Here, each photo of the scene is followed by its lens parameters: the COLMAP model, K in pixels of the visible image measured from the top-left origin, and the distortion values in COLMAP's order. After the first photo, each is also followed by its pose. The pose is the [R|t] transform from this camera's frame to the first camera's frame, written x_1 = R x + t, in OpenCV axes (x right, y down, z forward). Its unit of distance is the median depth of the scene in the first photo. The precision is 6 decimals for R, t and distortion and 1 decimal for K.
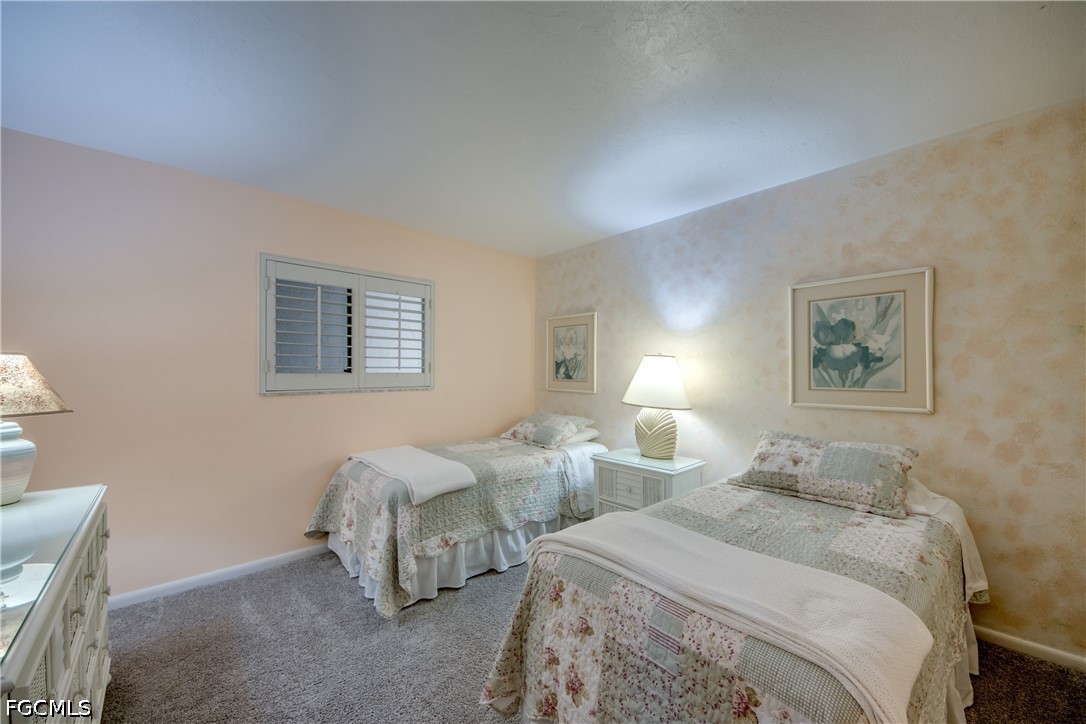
lens RADIAL K [[415.6, 0, 542.1], [0, 415.6, 371.9], [0, 0, 1]] dist [0.006671, -0.007580]
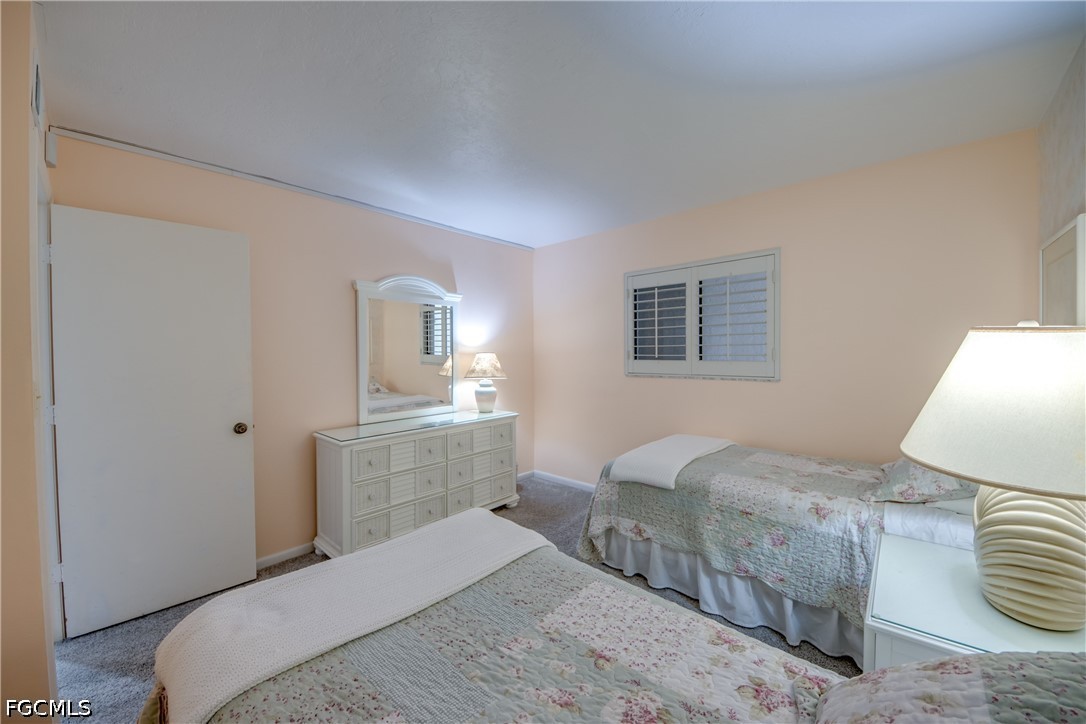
lens RADIAL K [[415.6, 0, 542.5], [0, 415.6, 354.4], [0, 0, 1]] dist [0.006671, -0.007580]
pose [[0.059996, 0.008314, -0.998164, 0.682731], [0.006710, 0.999939, 0.008732, -0.028834], [0.998176, -0.007222, 0.059937, 0.632404]]
